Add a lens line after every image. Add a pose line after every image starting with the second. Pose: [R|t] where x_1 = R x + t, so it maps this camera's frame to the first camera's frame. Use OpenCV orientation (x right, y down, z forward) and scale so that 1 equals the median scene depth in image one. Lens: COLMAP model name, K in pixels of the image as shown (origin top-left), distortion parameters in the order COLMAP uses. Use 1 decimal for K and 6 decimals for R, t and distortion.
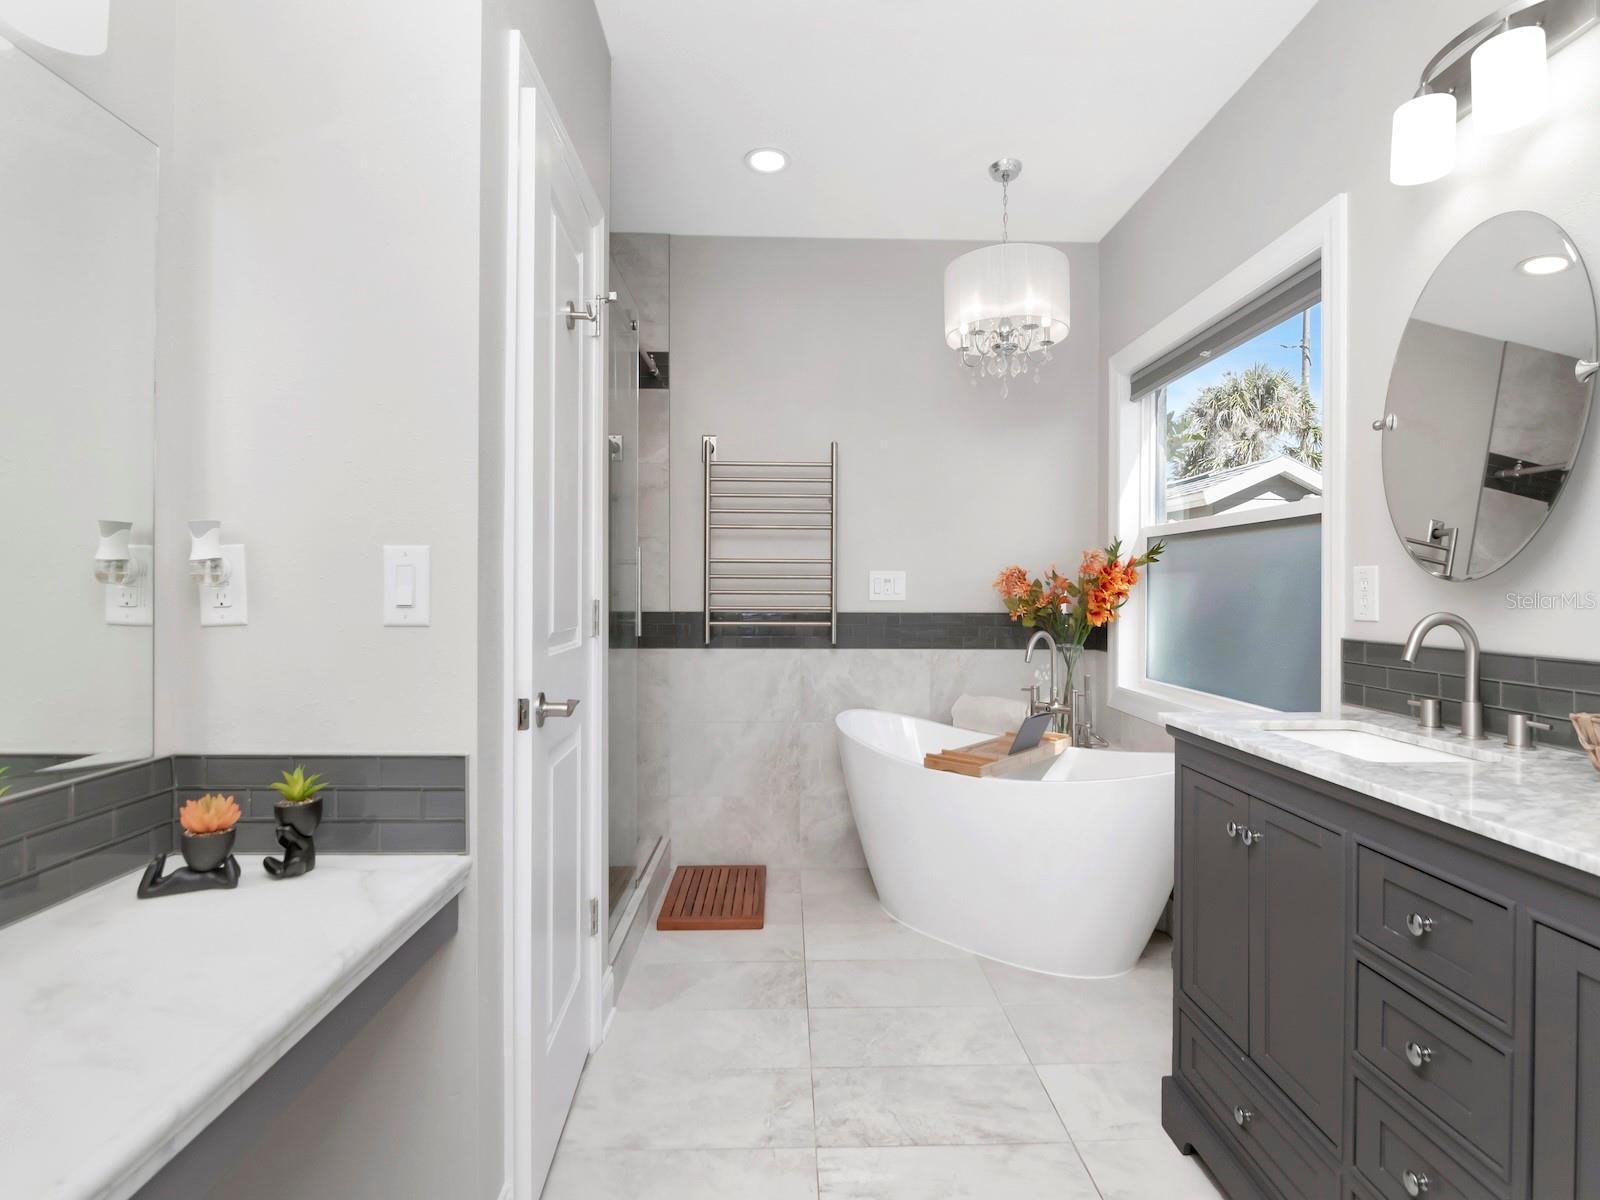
lens RADIAL K [[784.2, 0, 796.4], [0, 784.2, 601.1], [0, 0, 1]] dist [0.014163, 0.000205]
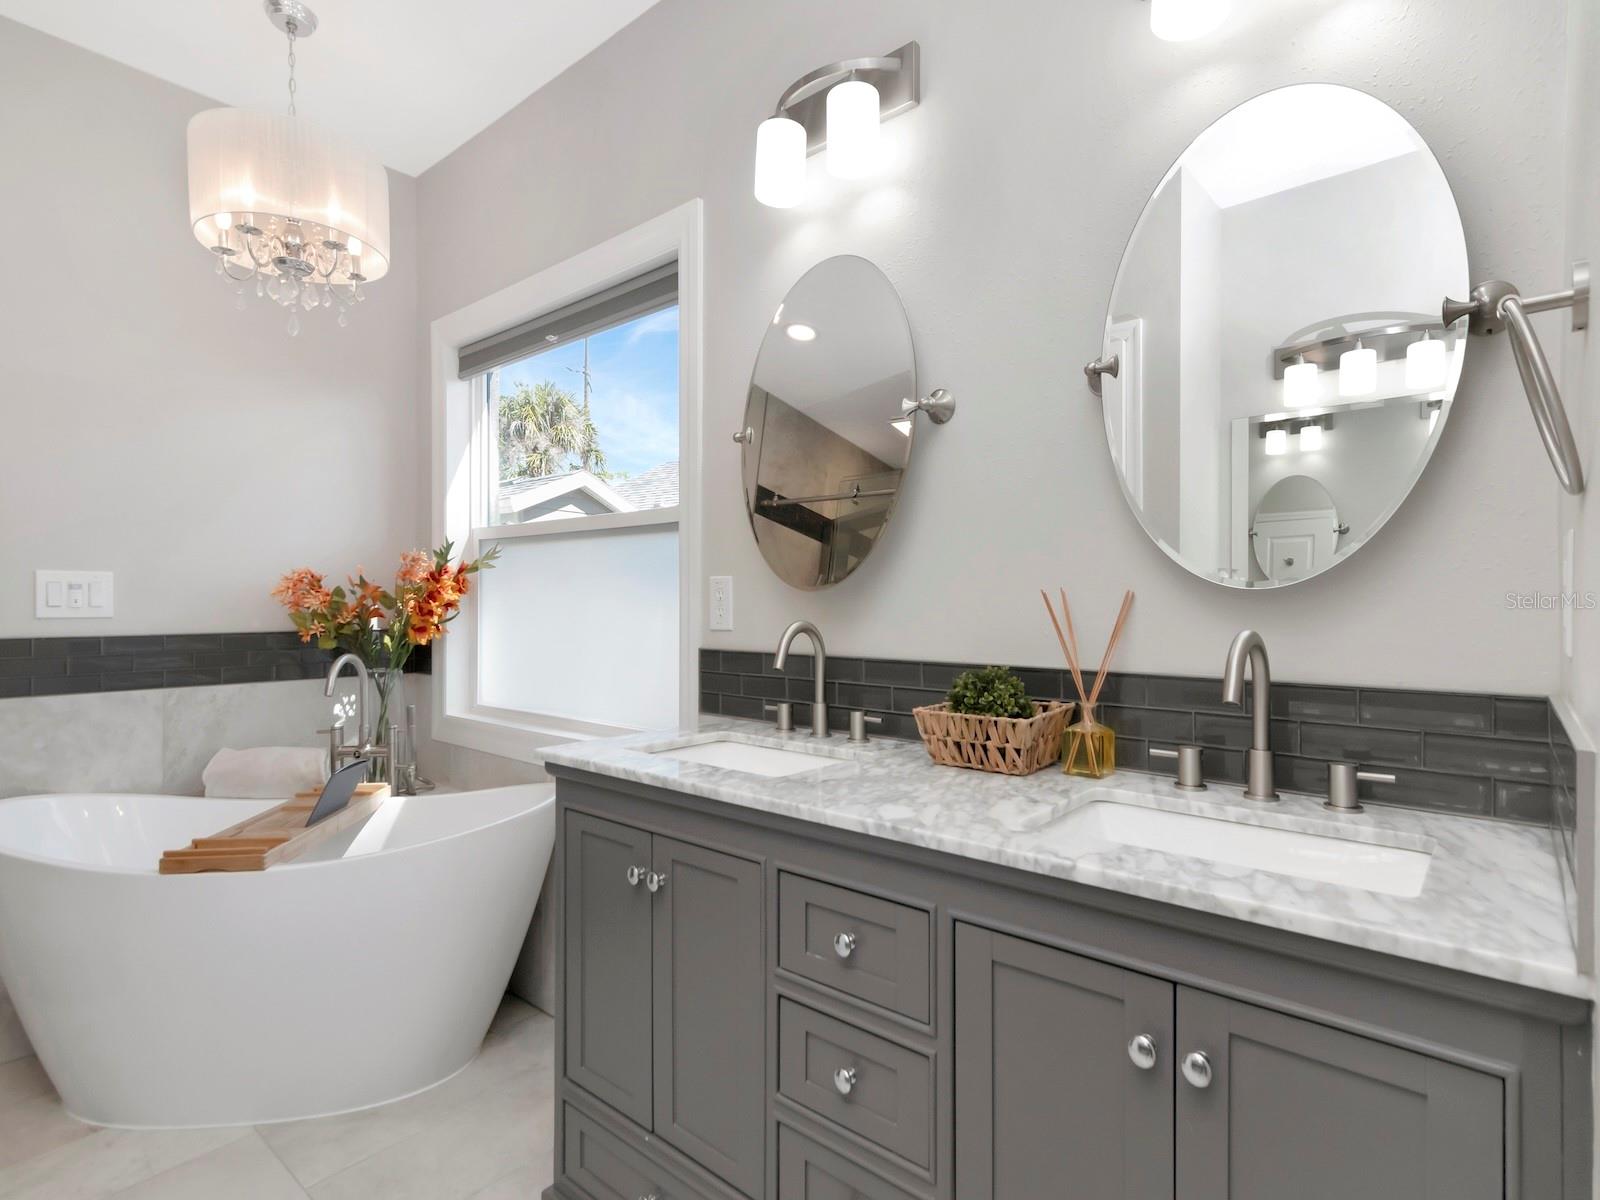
lens RADIAL K [[822.5, 0, 810.9], [0, 822.5, 607.4], [0, 0, 1]] dist [0.018228, -0.001095]
pose [[0.658619, -0.007638, 0.752438, 0.001178], [0.012556, 0.999921, -0.000840, -0.001219], [-0.752372, 0.010001, 0.658663, 0.142796]]
